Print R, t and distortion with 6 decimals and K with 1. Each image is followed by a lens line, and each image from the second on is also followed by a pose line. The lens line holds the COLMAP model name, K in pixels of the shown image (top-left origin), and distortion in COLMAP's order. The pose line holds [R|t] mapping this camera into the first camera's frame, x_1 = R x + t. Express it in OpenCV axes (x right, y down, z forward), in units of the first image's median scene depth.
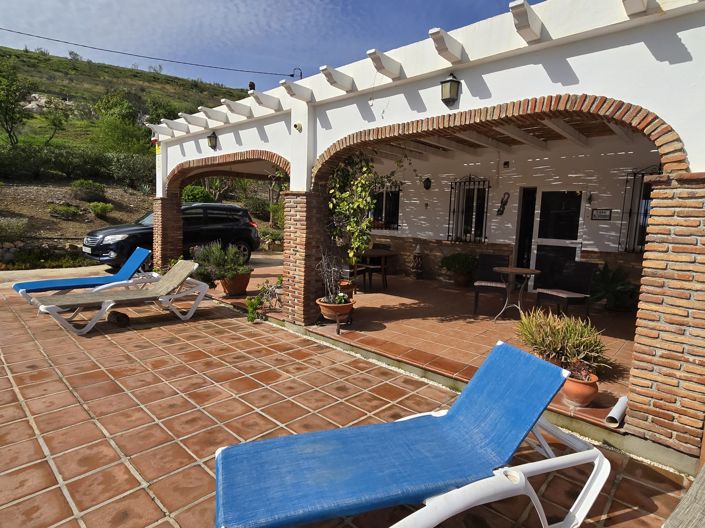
lens RADIAL K [[379.1, 0, 352.6], [0, 379.1, 263.3], [0, 0, 1]] dist [-0.020074, 0.000846]
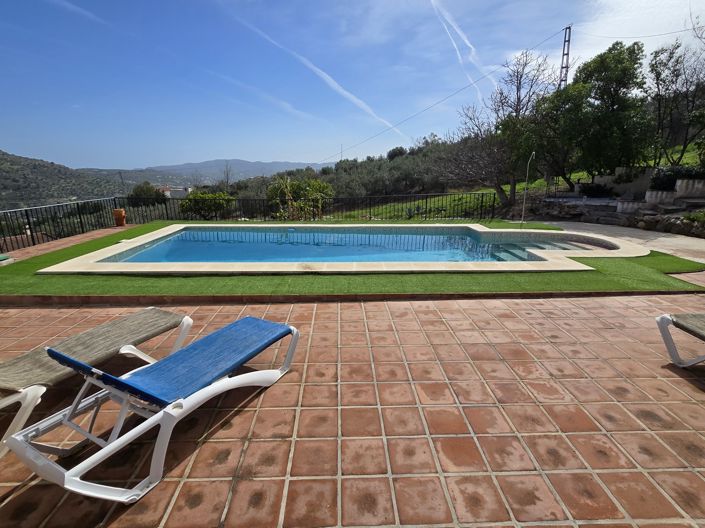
lens RADIAL K [[379.1, 0, 354.6], [0, 379.1, 262.9], [0, 0, 1]] dist [-0.020074, 0.000846]
pose [[-0.730752, 0.124729, -0.671152, 0.384115], [-0.111674, 0.948078, 0.297786, -0.241519], [0.673447, 0.292558, -0.678881, 1.410409]]
